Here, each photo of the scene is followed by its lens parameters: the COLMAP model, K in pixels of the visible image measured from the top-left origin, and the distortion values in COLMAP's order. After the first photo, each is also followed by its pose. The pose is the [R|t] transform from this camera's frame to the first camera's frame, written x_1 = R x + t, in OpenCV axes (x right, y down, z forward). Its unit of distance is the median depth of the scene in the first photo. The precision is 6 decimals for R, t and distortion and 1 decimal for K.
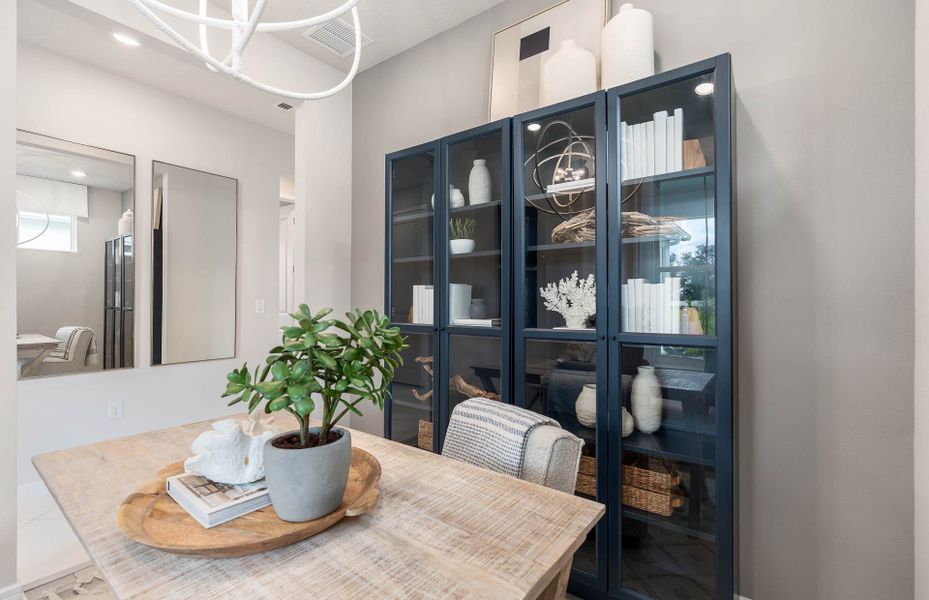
lens RADIAL K [[420.7, 0, 469.4], [0, 420.7, 300.1], [0, 0, 1]] dist [-0.015977, -0.000210]
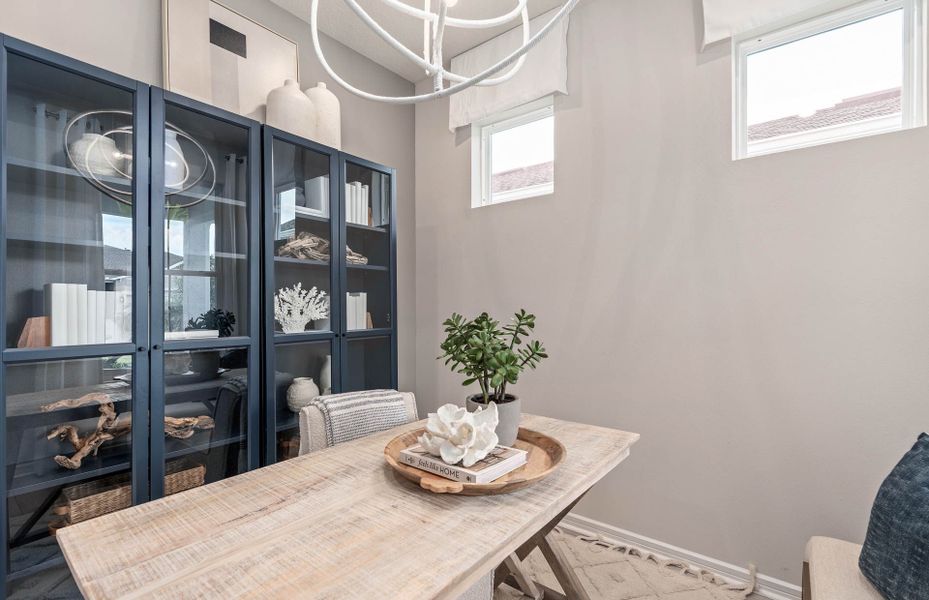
lens RADIAL K [[425.2, 0, 462.3], [0, 425.2, 306.7], [0, 0, 1]] dist [-0.001763, -0.000083]
pose [[0.029990, -0.006864, 0.999527, -0.896667], [-0.006029, 0.999957, 0.007048, -0.012756], [-0.999532, -0.006238, 0.029947, 0.487632]]
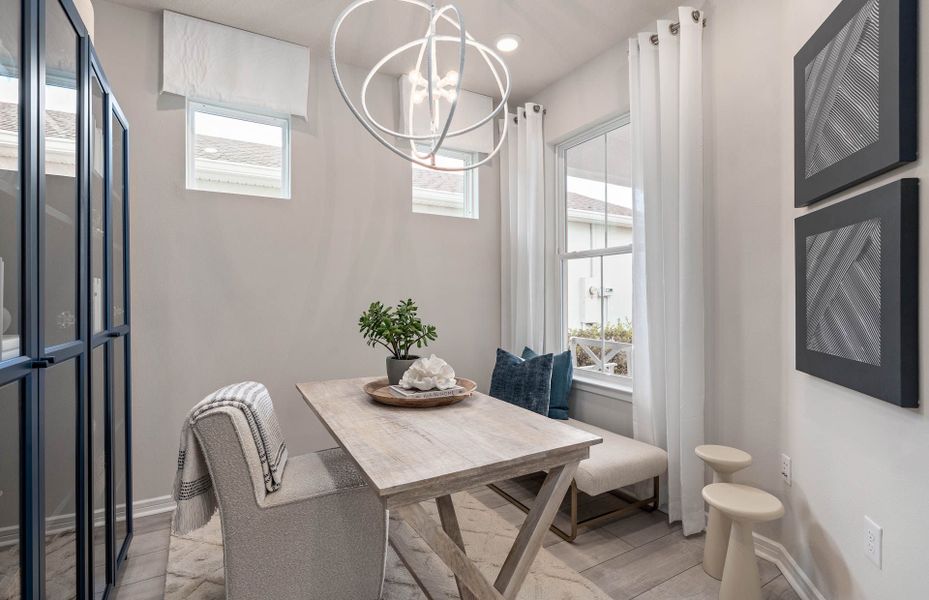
lens RADIAL K [[433.0, 0, 465.2], [0, 433.0, 294.2], [0, 0, 1]] dist [-0.002340, 0.000281]
pose [[-0.913372, -0.001487, 0.407123, -0.771761], [-0.004854, 0.999962, -0.007236, -0.007136], [-0.407097, -0.008585, -0.913345, 1.397030]]
